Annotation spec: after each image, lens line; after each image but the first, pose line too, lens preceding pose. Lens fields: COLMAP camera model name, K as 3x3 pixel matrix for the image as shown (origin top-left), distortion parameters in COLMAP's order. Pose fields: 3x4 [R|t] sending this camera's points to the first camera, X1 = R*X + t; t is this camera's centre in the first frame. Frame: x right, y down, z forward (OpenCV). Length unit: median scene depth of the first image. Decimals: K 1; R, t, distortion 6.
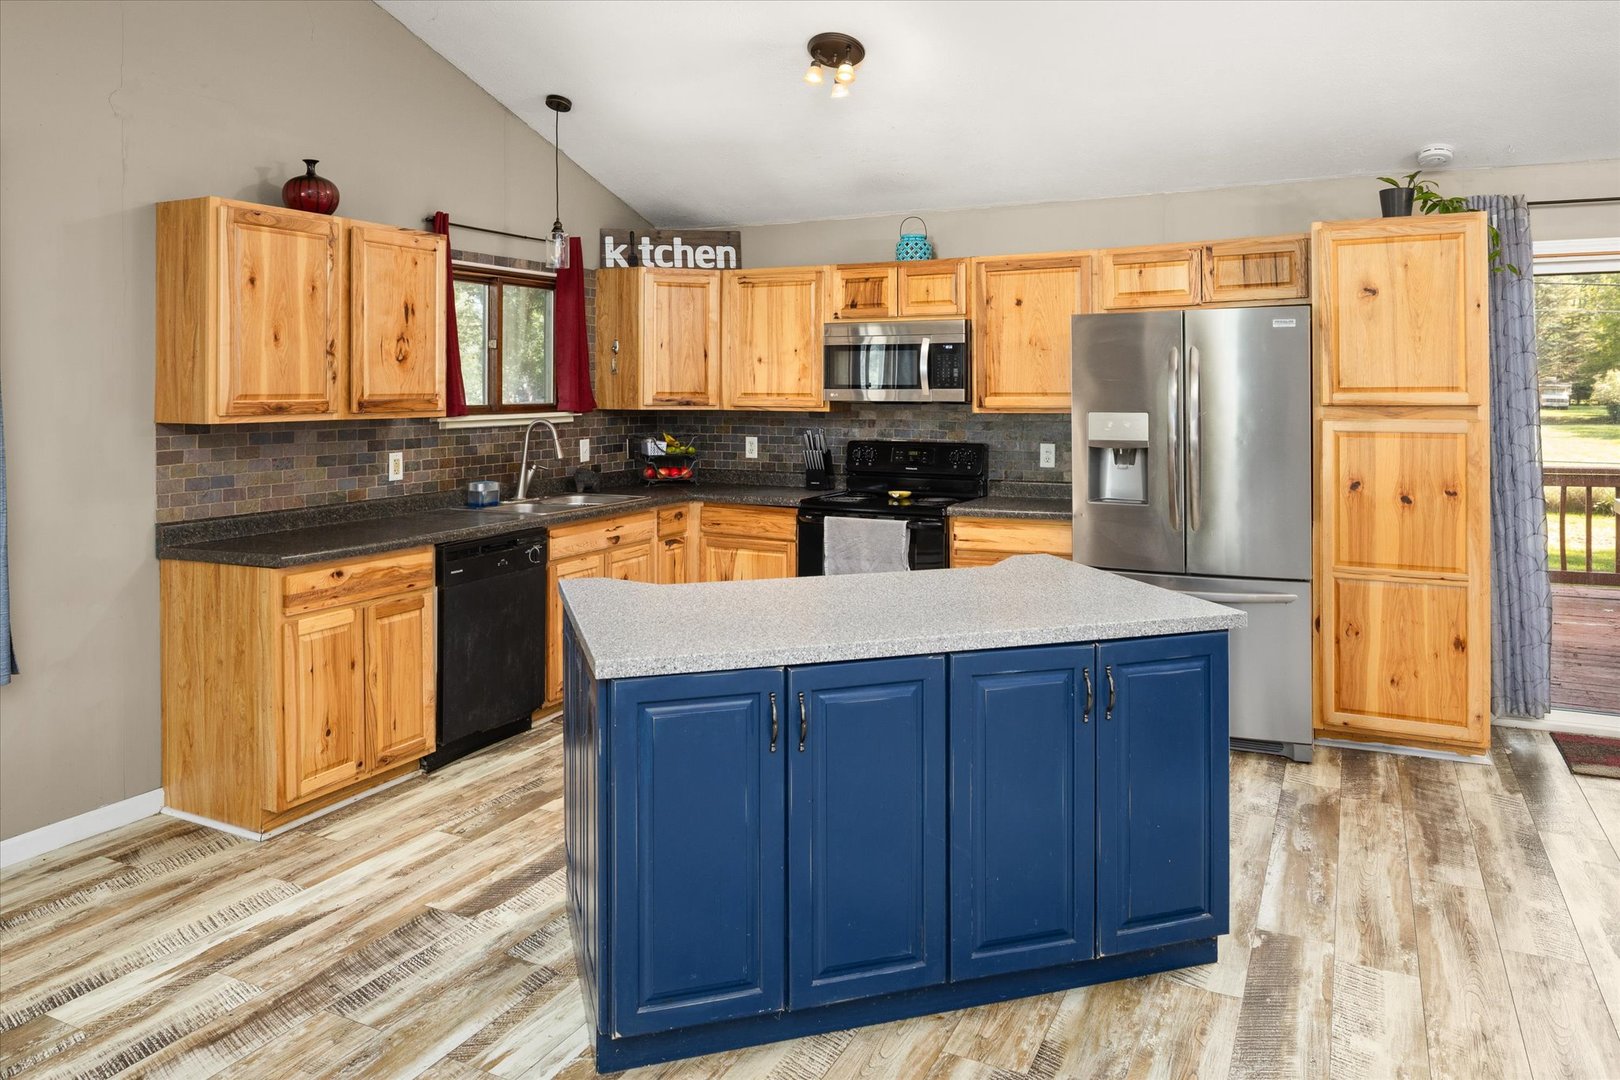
lens RADIAL K [[1122.1, 0, 722.2], [0, 1122.1, 352.8], [0, 0, 1]] dist [-0.010724, -0.007625]
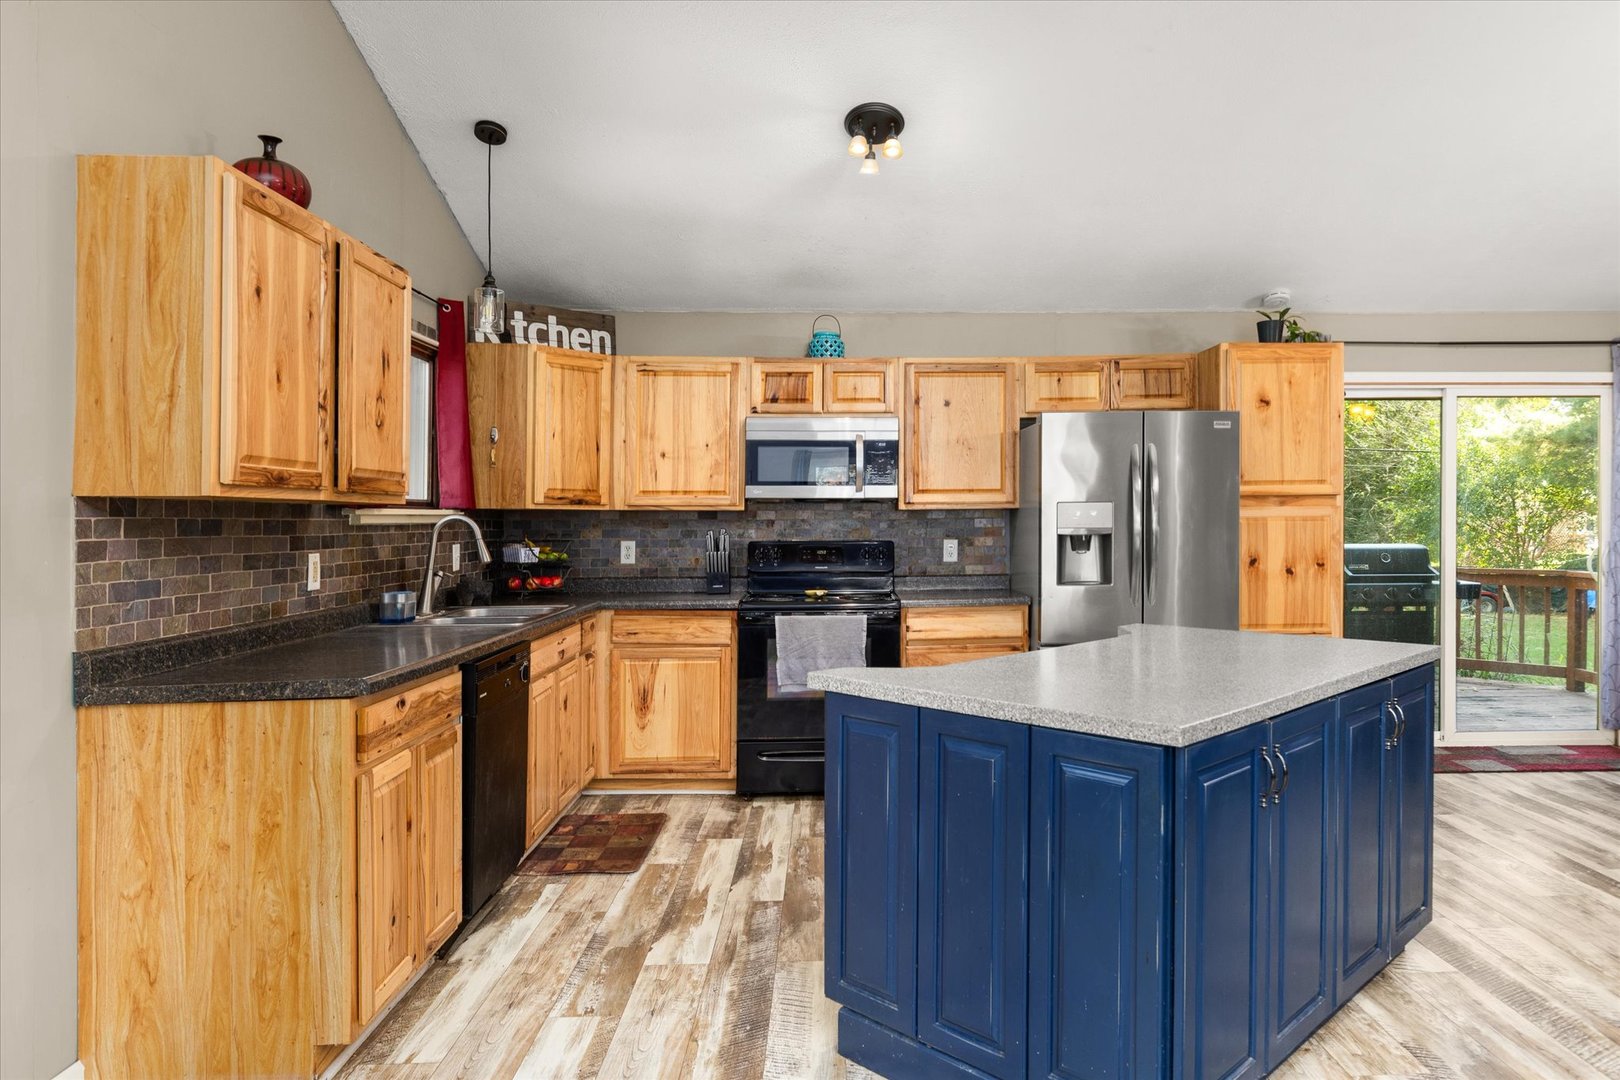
lens RADIAL K [[1089.6, 0, 813.7], [0, 1089.6, 506.1], [0, 0, 1]] dist [-0.003833, -0.000124]
pose [[0.856156, 0.007893, 0.516657, -0.449770], [-0.013596, 0.999881, 0.007255, 0.055787], [-0.516538, -0.013236, 0.856162, 0.235134]]
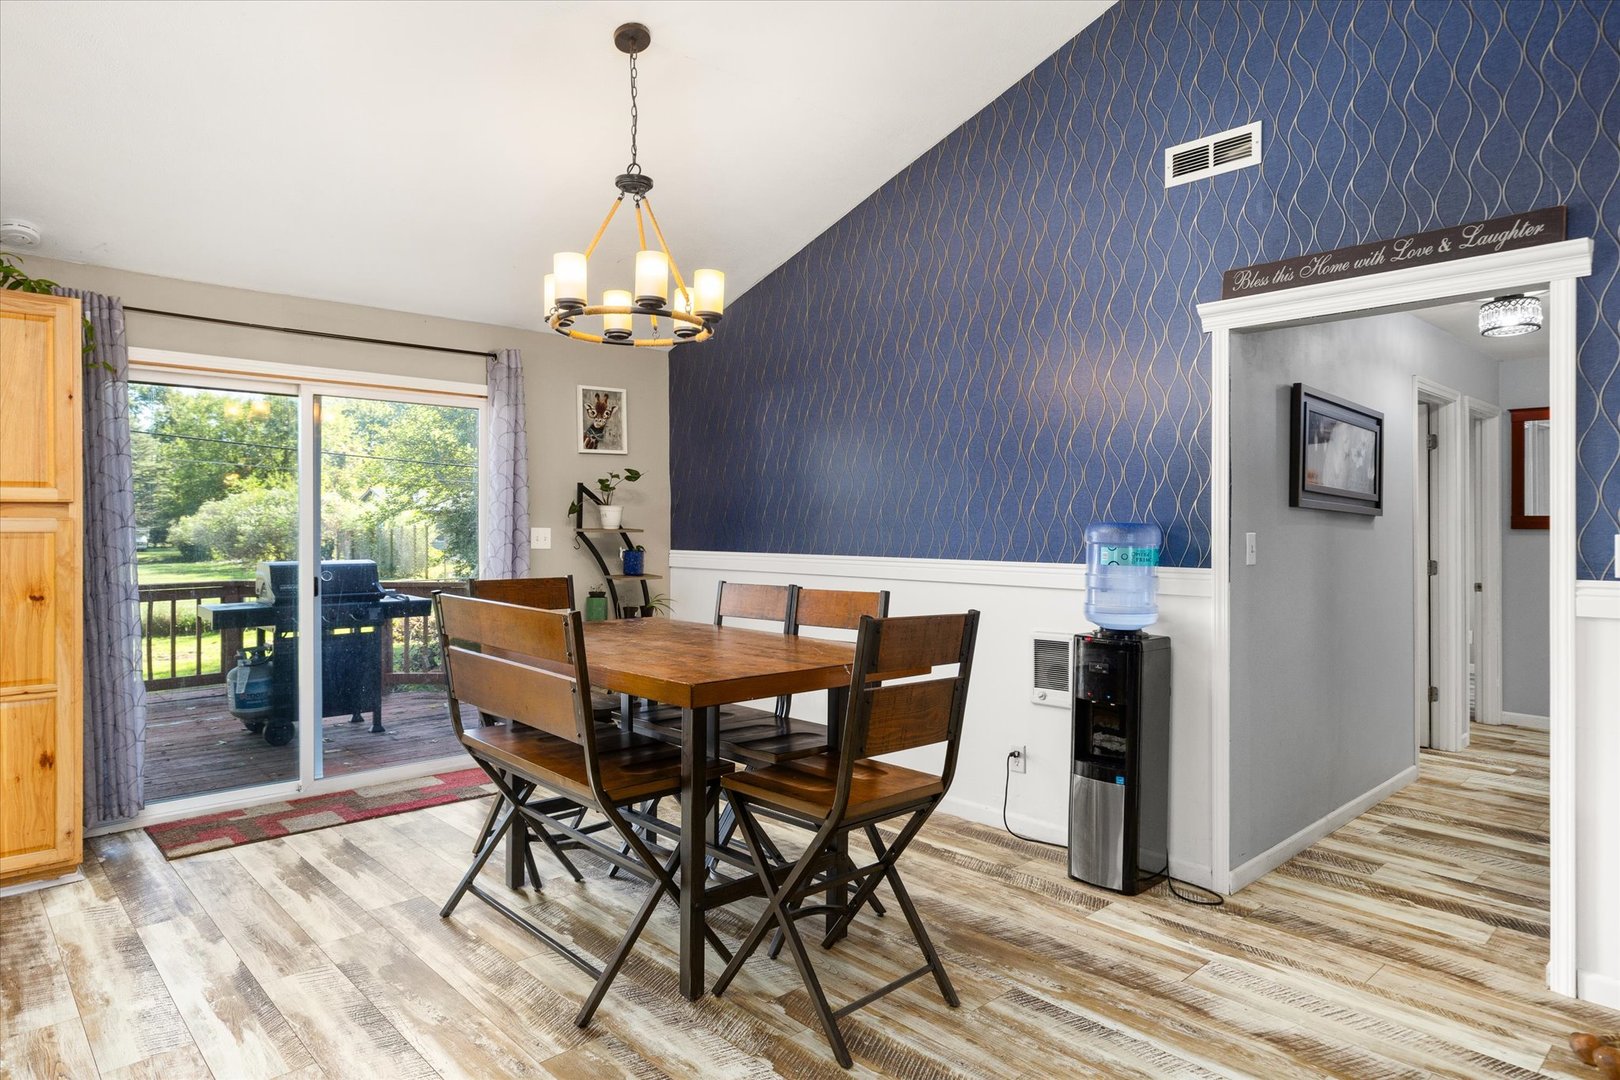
lens RADIAL K [[950.3, 0, 824.0], [0, 950.3, 541.2], [0, 0, 1]] dist [0.003081, 0.005042]
pose [[0.293841, -0.006405, 0.955833, 0.090772], [-0.015731, 0.999810, 0.011536, 0.057289], [-0.955725, -0.018425, 0.293684, 0.146739]]
